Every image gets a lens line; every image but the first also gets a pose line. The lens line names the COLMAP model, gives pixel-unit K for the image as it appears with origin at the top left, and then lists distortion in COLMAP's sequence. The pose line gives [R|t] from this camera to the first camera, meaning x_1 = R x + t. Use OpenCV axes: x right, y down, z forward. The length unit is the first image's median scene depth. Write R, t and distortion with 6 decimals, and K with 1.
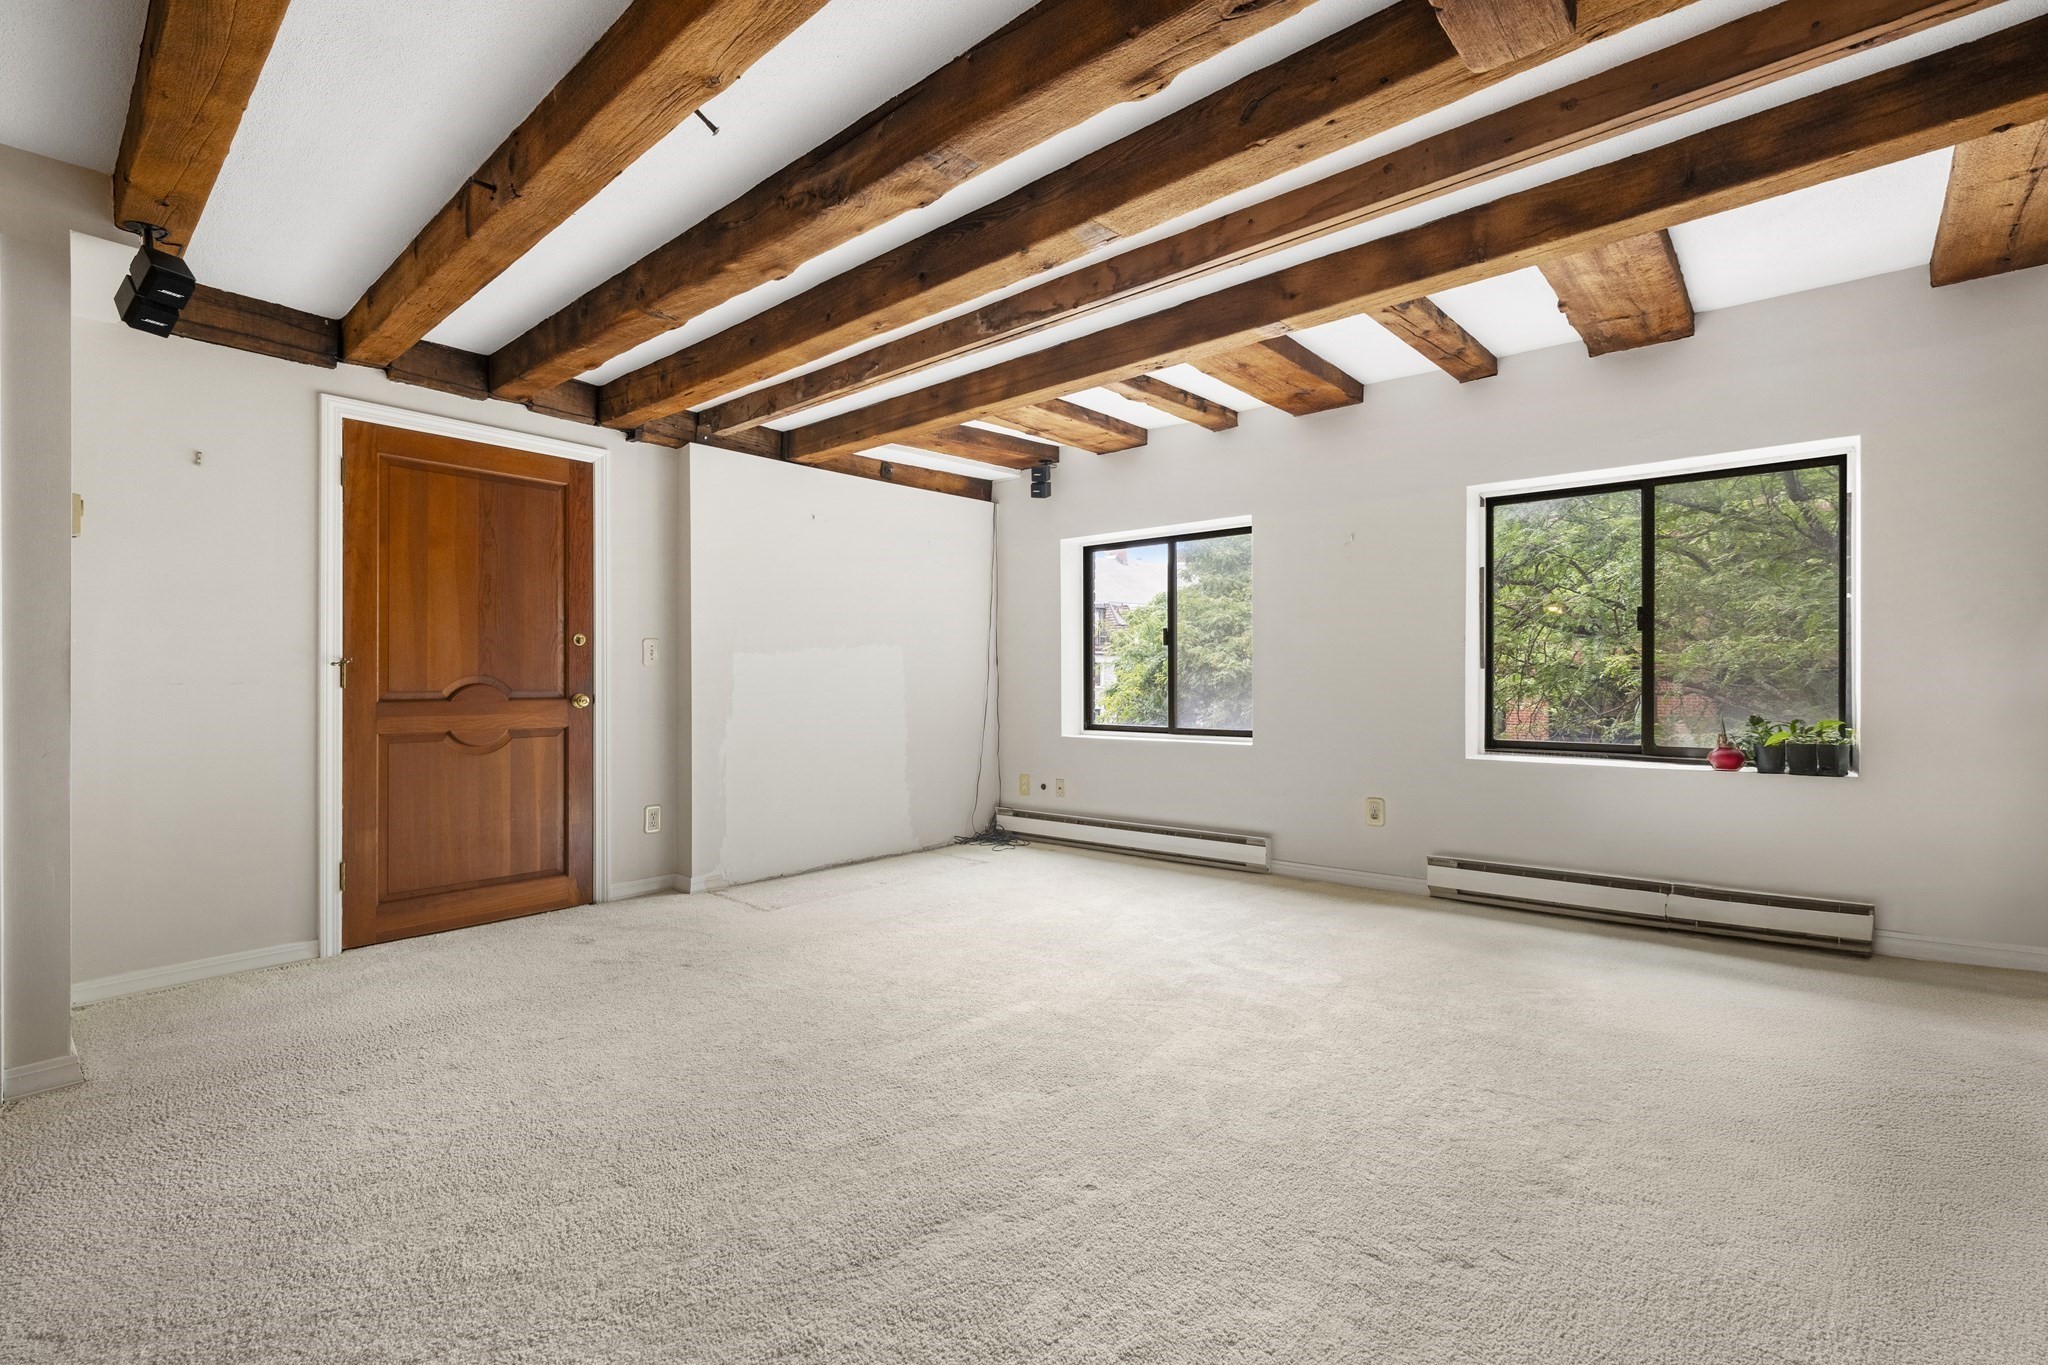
lens RADIAL K [[902.5, 0, 1058.8], [0, 902.5, 677.5], [0, 0, 1]] dist [-0.002048, 0.001405]
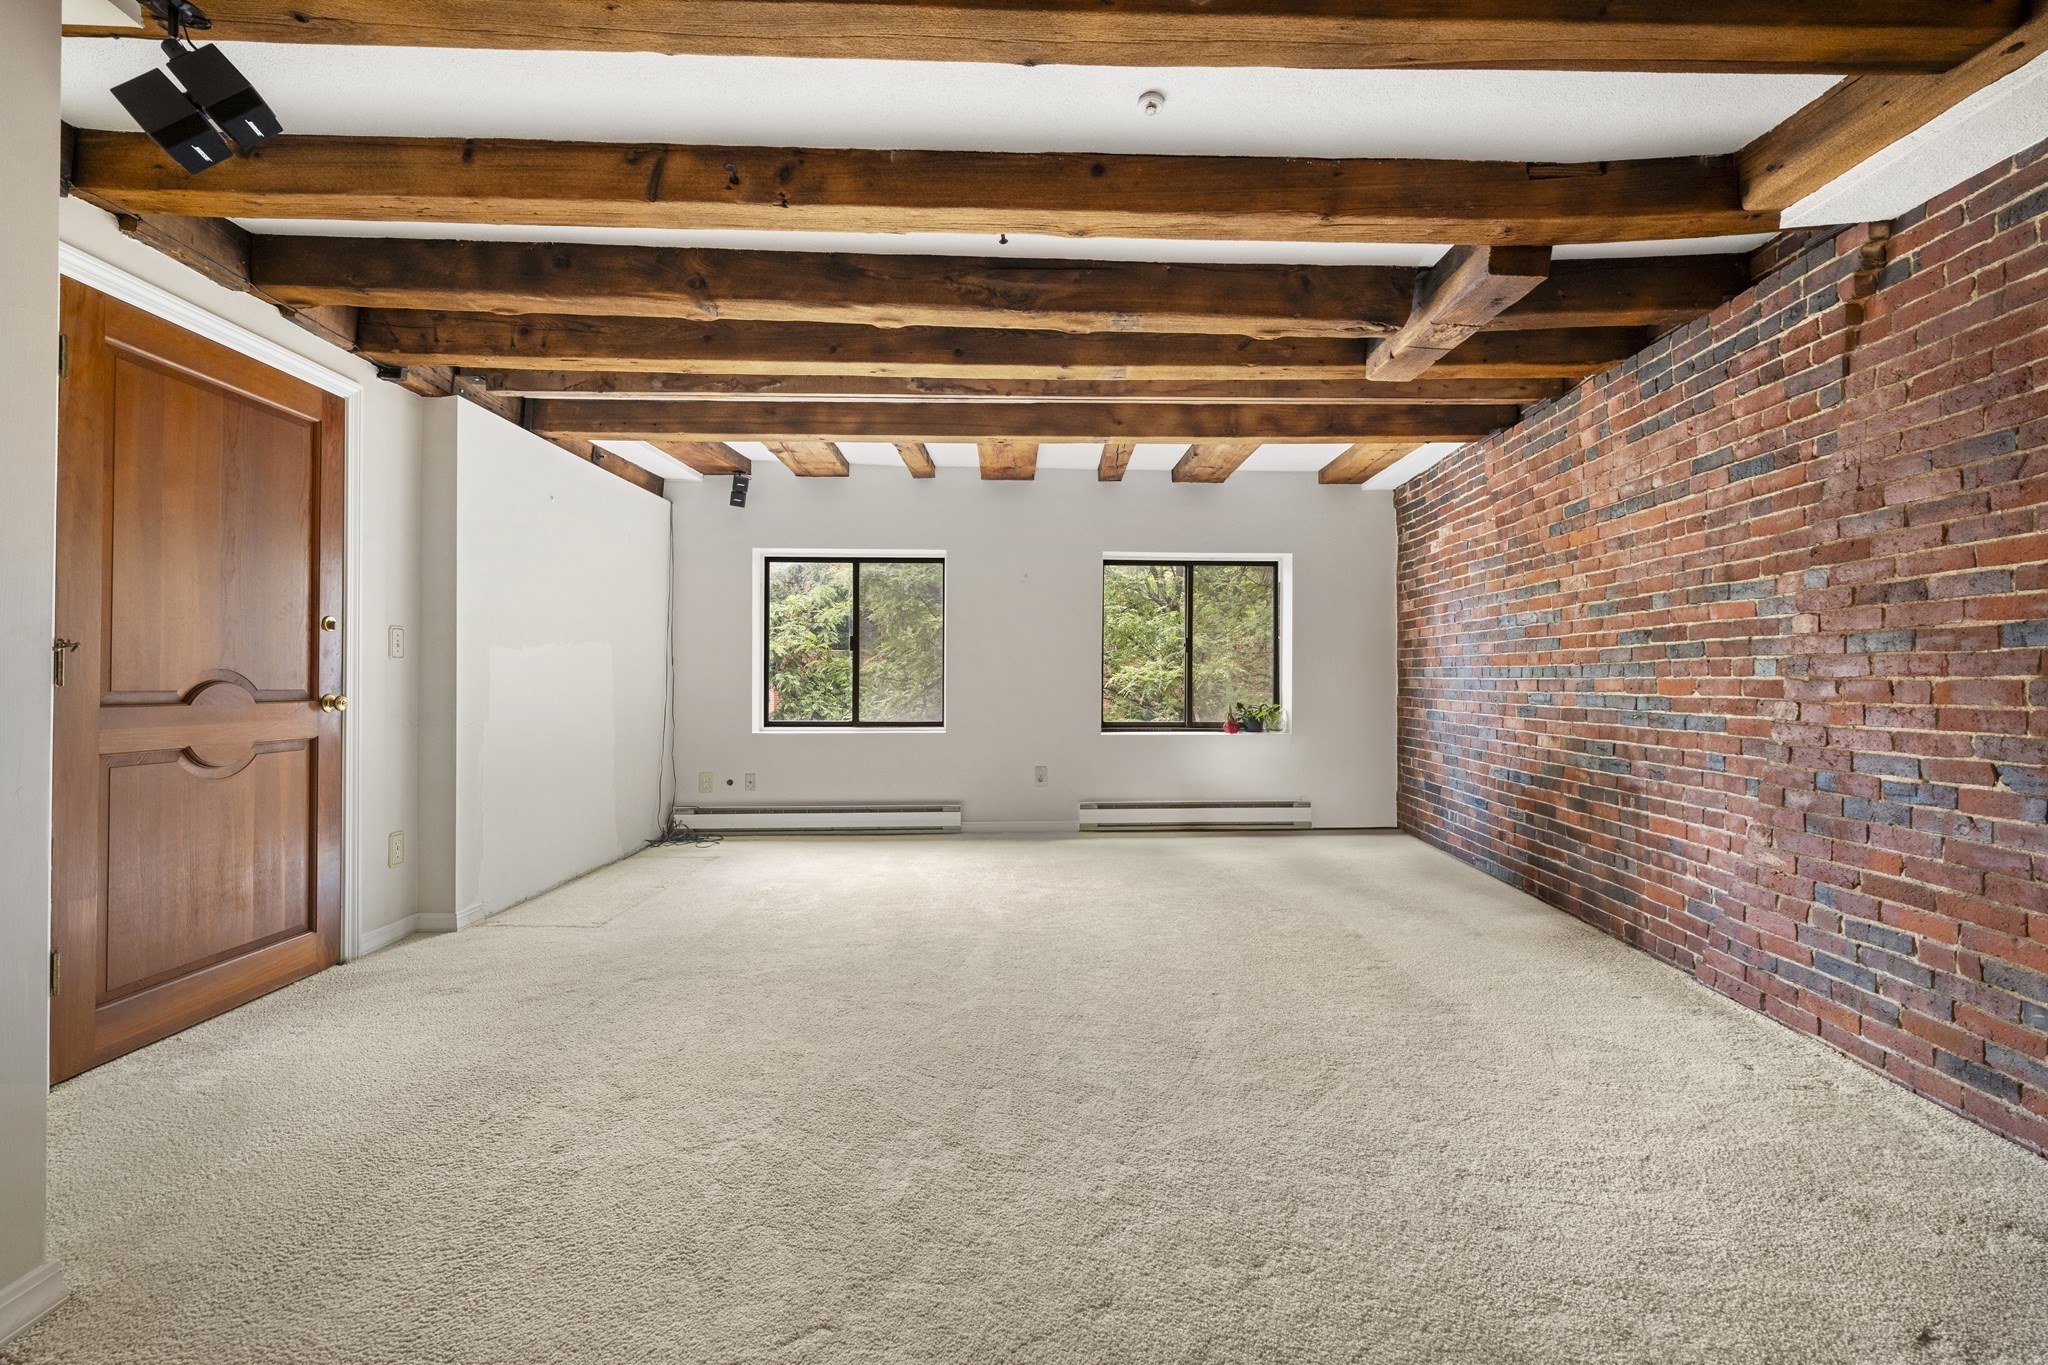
lens RADIAL K [[871.6, 0, 1022.7], [0, 871.6, 680.0], [0, 0, 1]] dist [-0.001178, -0.000737]
pose [[0.725636, 0.005850, 0.688054, -0.631600], [-0.006583, 0.999977, -0.001559, 0.003314], [-0.688048, -0.003398, 0.725658, 0.051715]]
